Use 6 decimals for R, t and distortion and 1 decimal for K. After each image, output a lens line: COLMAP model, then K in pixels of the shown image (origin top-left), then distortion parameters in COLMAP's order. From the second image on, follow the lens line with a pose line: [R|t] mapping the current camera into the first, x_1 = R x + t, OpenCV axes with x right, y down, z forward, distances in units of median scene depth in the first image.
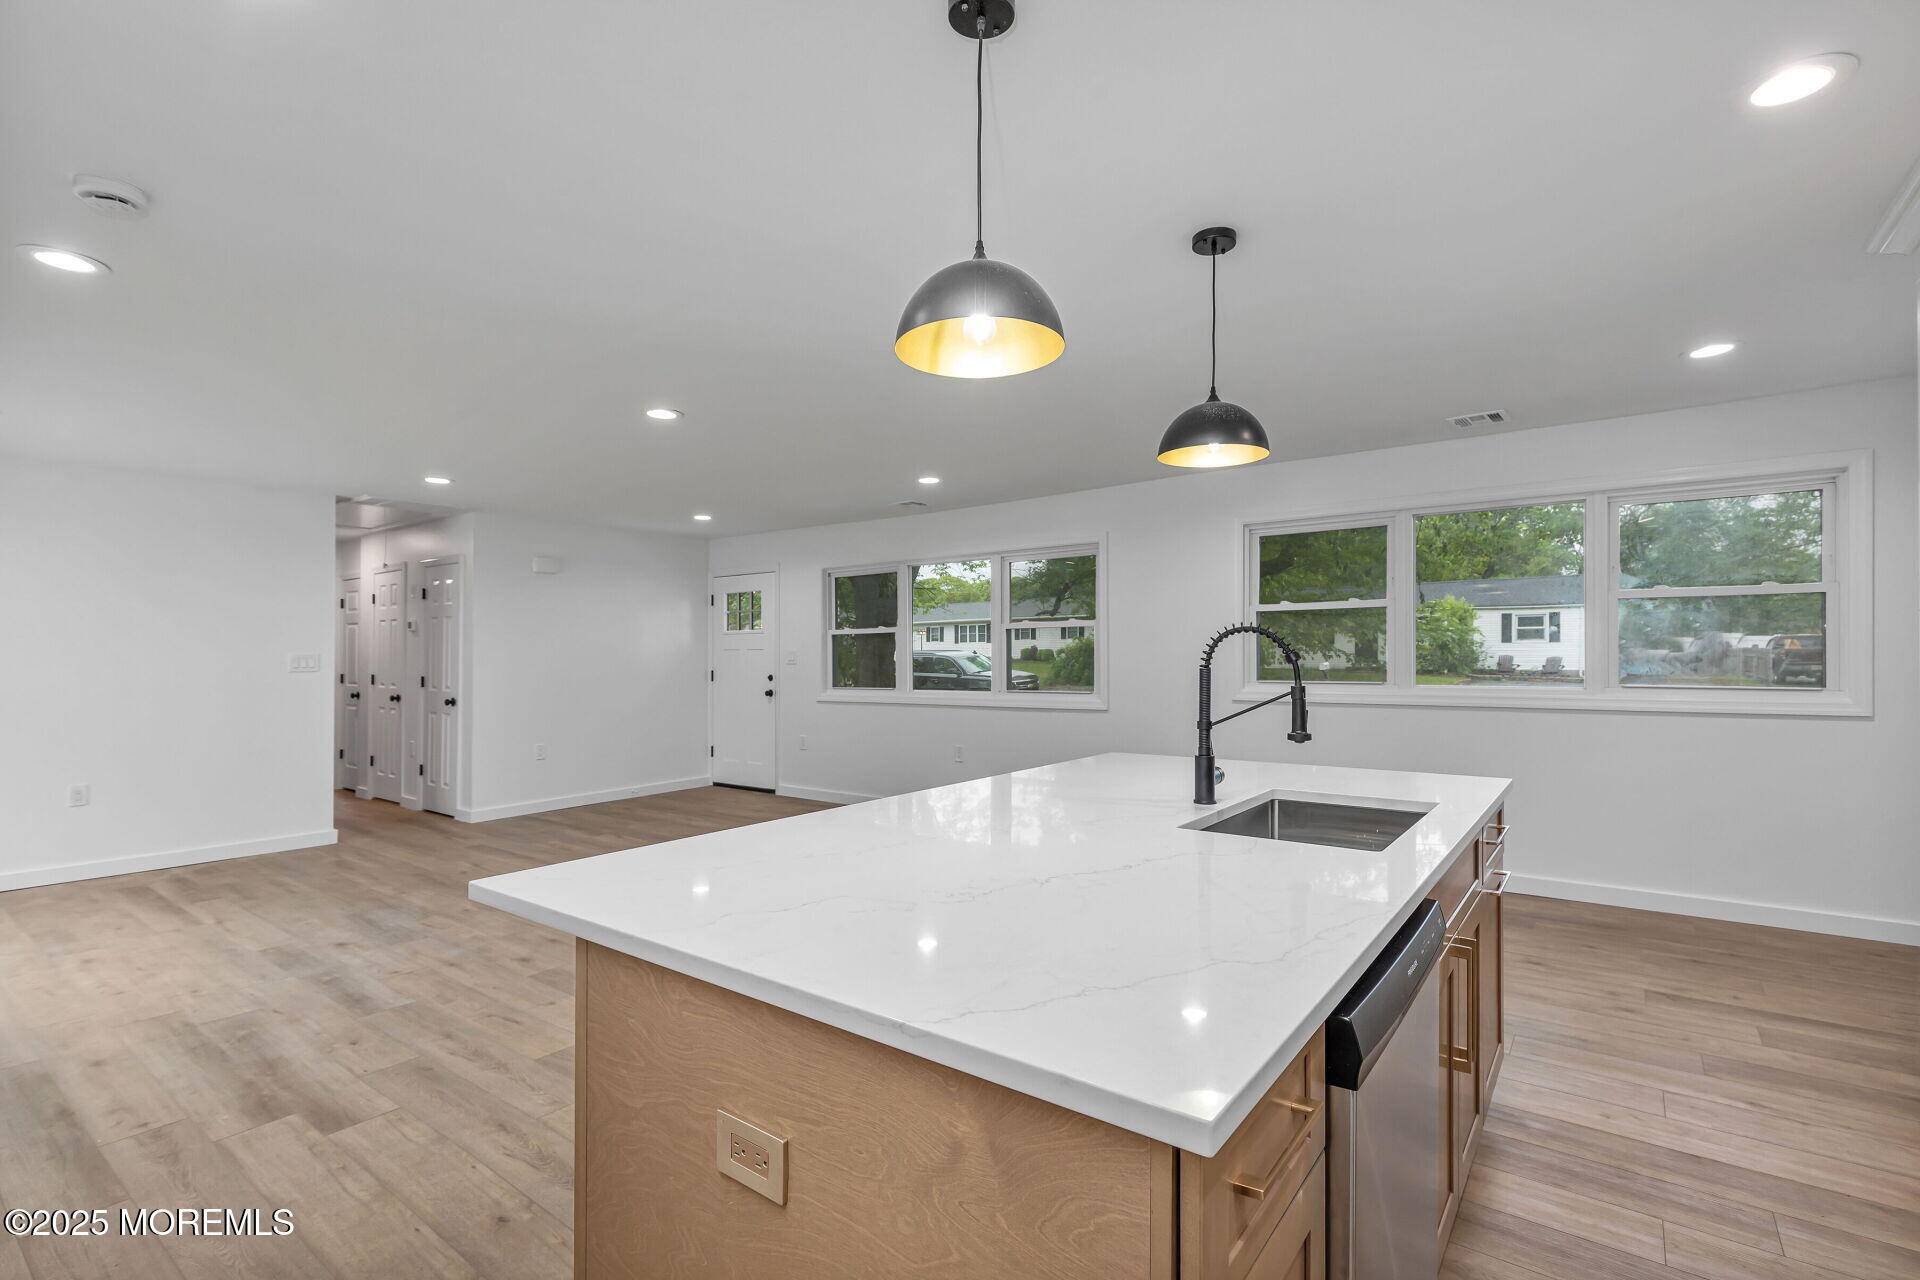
lens RADIAL K [[871.3, 0, 968.6], [0, 871.3, 646.8], [0, 0, 1]] dist [-0.000994, -0.000576]
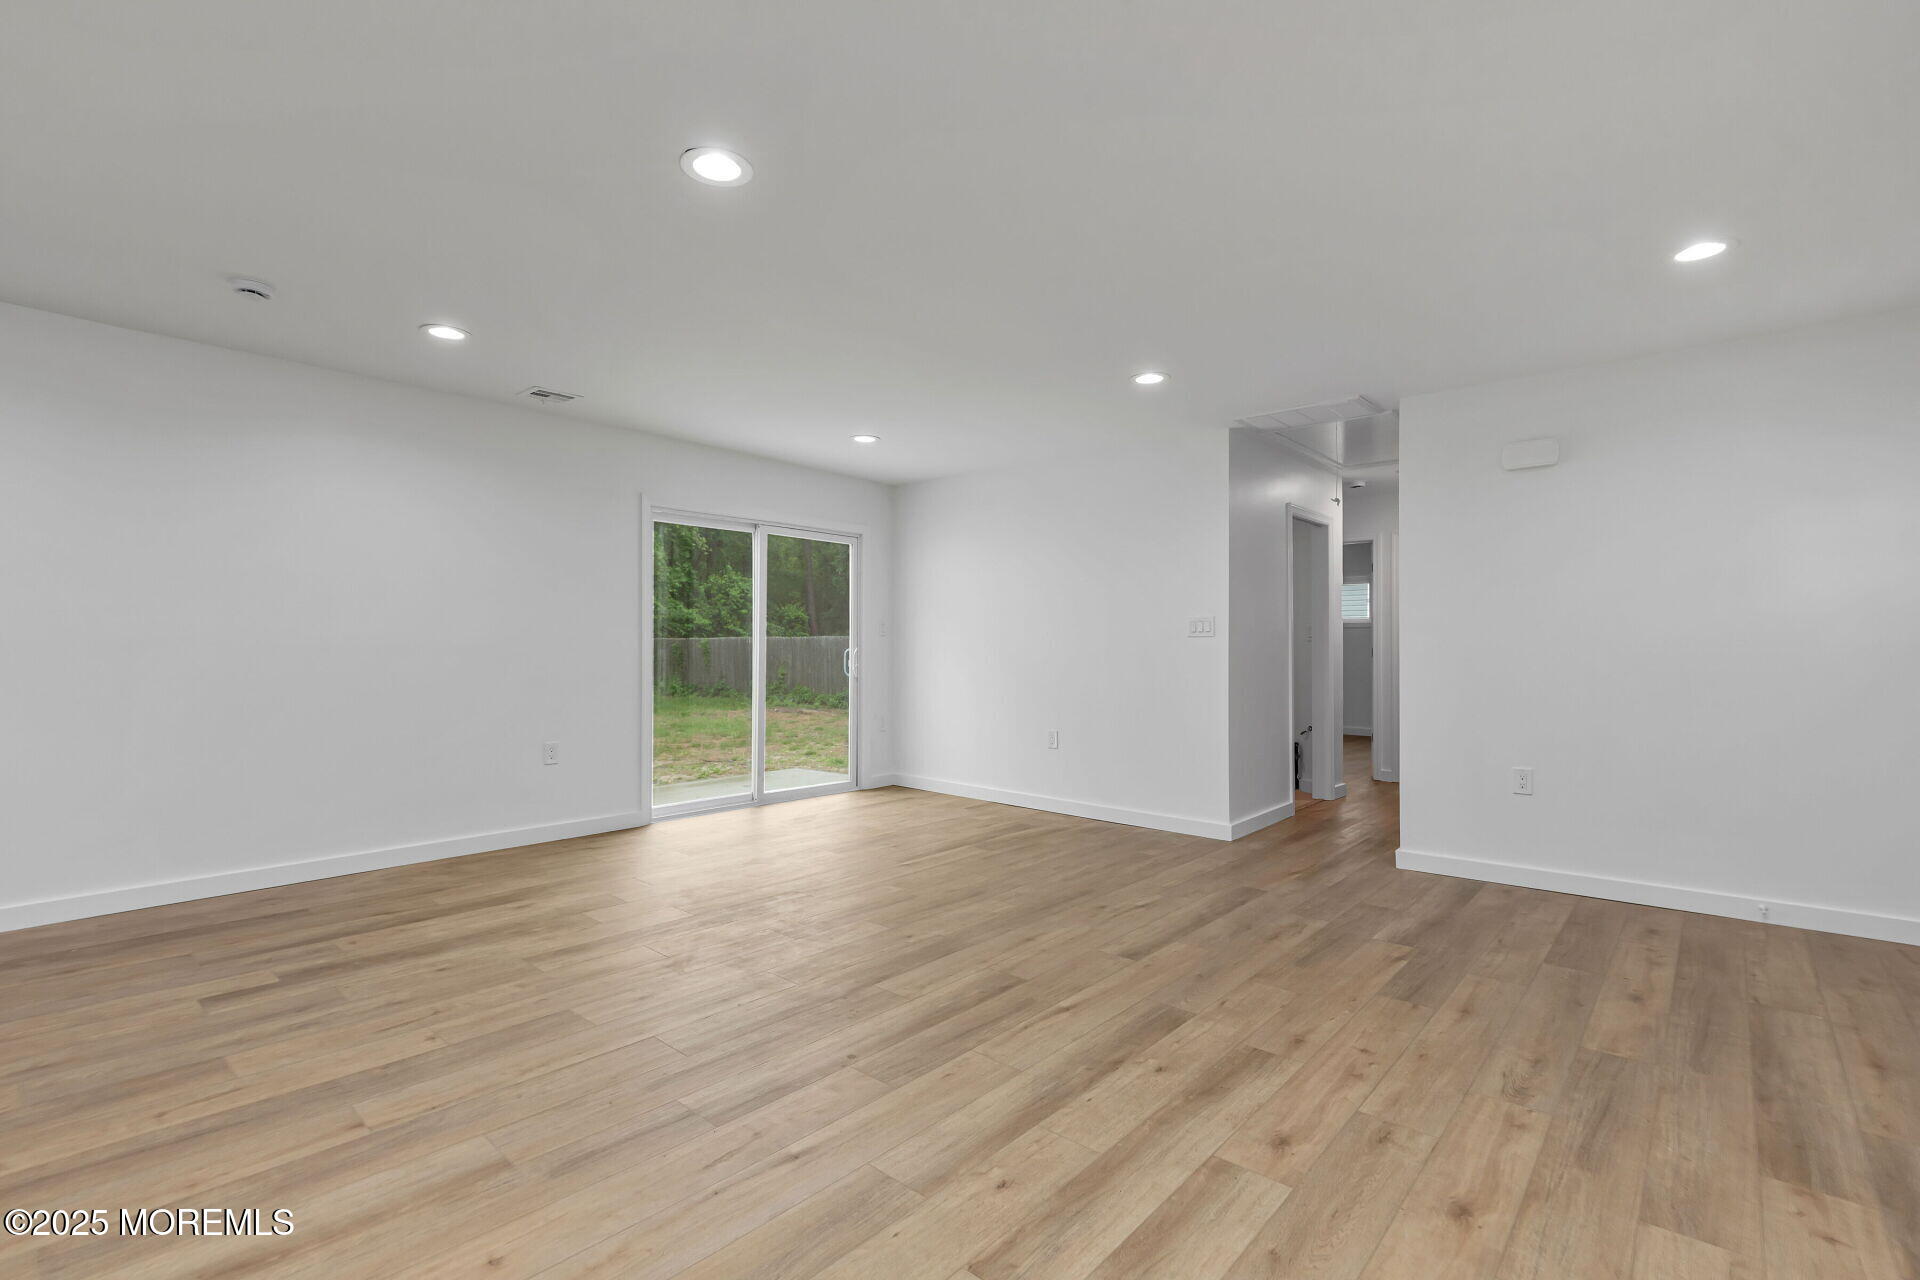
lens RADIAL K [[871.3, 0, 968.6], [0, 871.3, 646.8], [0, 0, 1]] dist [-0.000994, -0.000576]
pose [[-0.079330, 0.008413, -0.996813, 0.165073], [0.004670, 0.999957, 0.008068, 0.032720], [0.996837, -0.004015, -0.079366, 0.972512]]
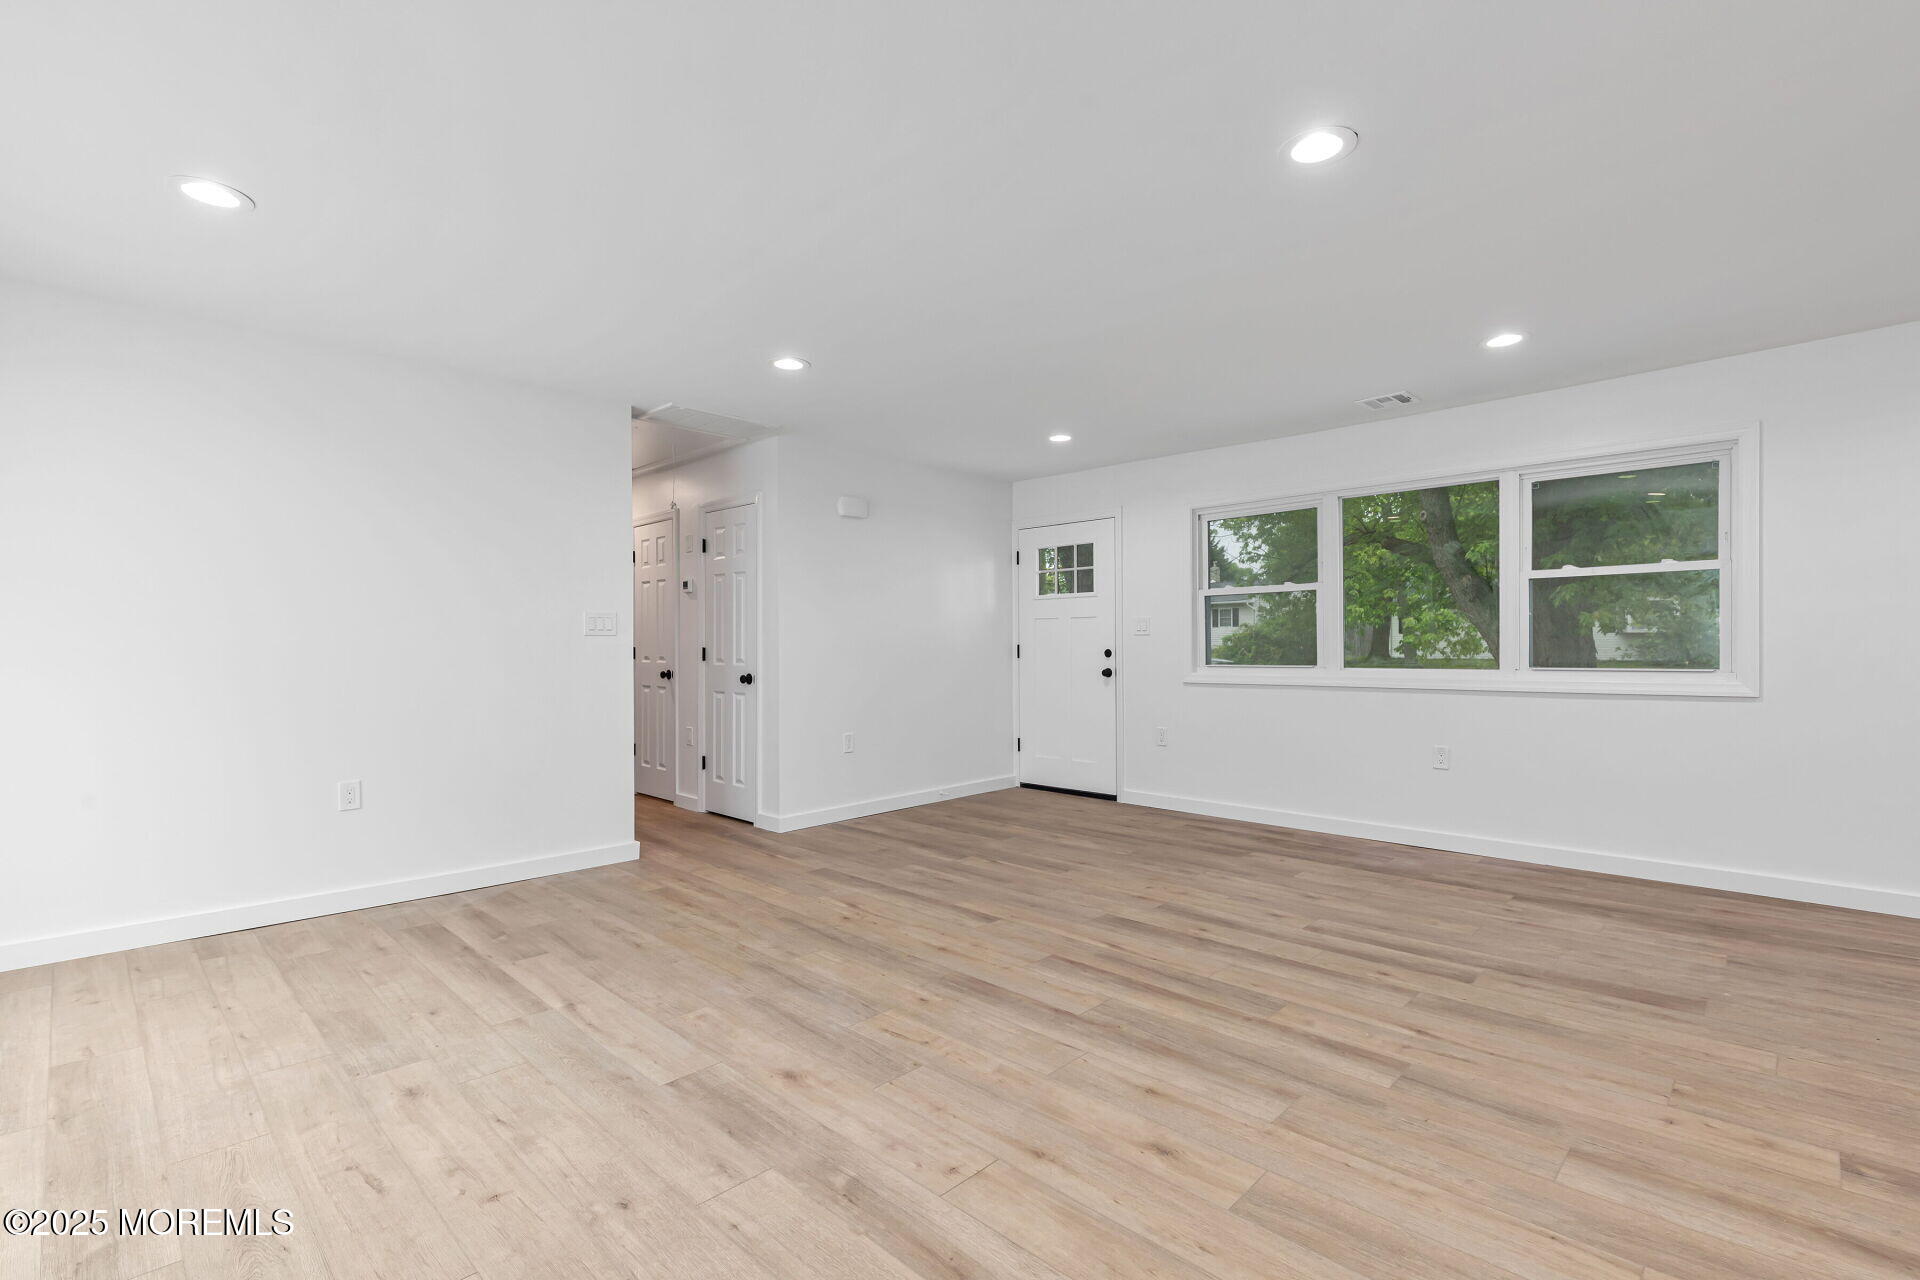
lens RADIAL K [[871.3, 0, 968.6], [0, 871.3, 646.8], [0, 0, 1]] dist [-0.000994, -0.000576]
pose [[0.991177, 0.003252, -0.132504, -0.403637], [-0.001776, 0.999935, 0.011259, 0.034946], [0.132532, -0.010925, 0.991119, 0.335292]]
